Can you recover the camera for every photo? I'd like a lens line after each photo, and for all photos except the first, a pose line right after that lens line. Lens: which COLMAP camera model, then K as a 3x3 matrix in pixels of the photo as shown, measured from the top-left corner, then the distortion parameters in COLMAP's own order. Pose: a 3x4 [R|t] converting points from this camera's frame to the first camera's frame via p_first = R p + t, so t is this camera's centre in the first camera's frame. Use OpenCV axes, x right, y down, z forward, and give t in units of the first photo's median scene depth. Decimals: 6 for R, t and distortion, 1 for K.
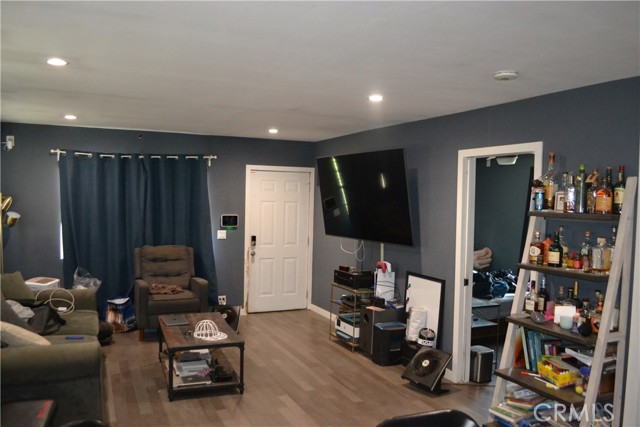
lens RADIAL K [[510.6, 0, 319.1], [0, 510.6, 223.3], [0, 0, 1]] dist [-0.078177, -0.001558]
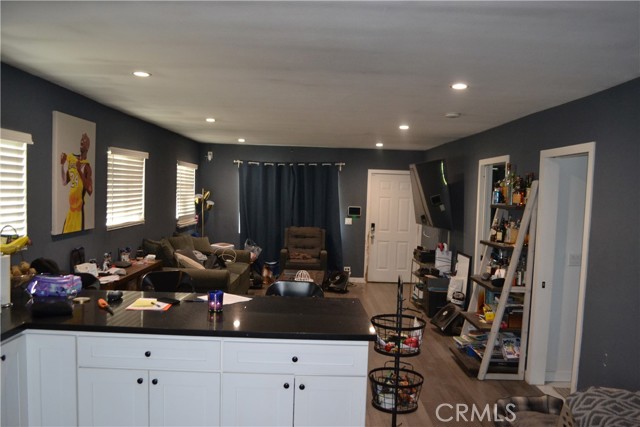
lens RADIAL K [[510.6, 0, 319.1], [0, 510.6, 223.3], [0, 0, 1]] dist [-0.078177, -0.001558]
pose [[0.913327, 0.034715, -0.405744, 0.329556], [-0.033639, 0.999386, 0.009786, 0.019542], [0.405835, 0.004710, 0.913934, -0.307466]]
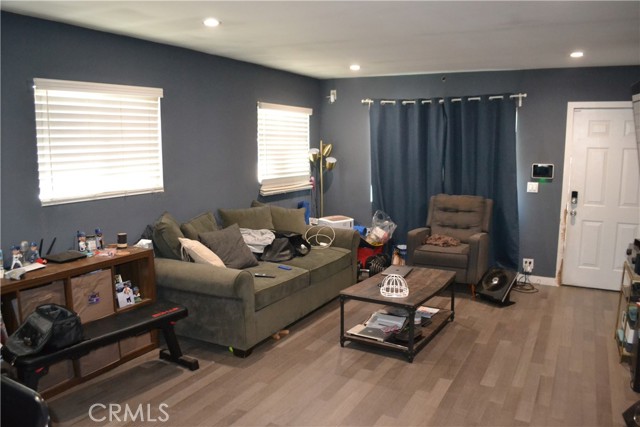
lens RADIAL K [[510.6, 0, 319.1], [0, 510.6, 223.3], [0, 0, 1]] dist [-0.078177, -0.001558]
pose [[0.612728, 0.104246, -0.783388, 0.292174], [-0.029607, 0.993594, 0.109061, 0.000843], [0.789739, -0.043631, 0.611889, 0.233637]]
